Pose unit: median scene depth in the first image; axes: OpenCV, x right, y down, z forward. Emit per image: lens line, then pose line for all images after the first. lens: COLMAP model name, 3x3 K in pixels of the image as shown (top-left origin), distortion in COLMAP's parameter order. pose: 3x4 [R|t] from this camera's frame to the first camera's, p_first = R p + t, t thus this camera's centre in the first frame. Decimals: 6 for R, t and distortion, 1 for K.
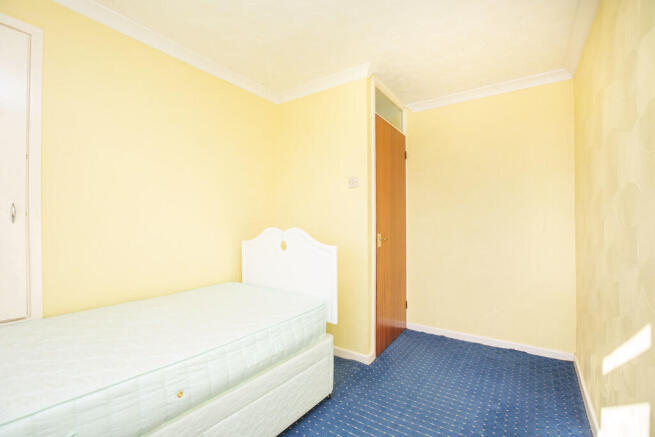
lens RADIAL K [[304.0, 0, 335.1], [0, 304.0, 218.5], [0, 0, 1]] dist [-0.000549, -0.000169]
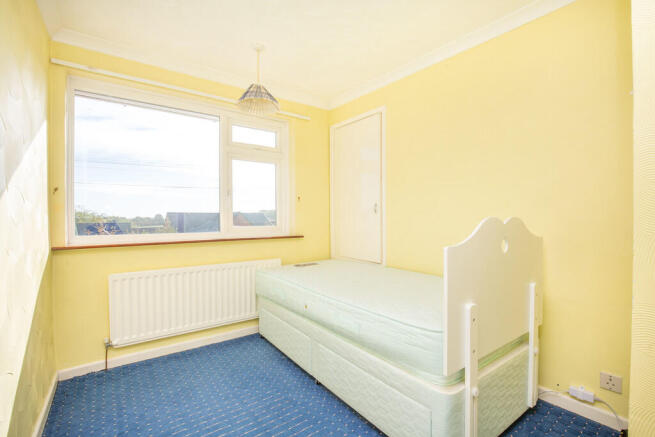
lens RADIAL K [[304.0, 0, 335.1], [0, 304.0, 218.5], [0, 0, 1]] dist [-0.000549, -0.000169]
pose [[-0.318434, 0.006447, -0.947923, 0.886215], [0.011795, 0.999926, 0.002839, 0.032862], [0.947872, -0.010277, -0.318487, 1.335455]]
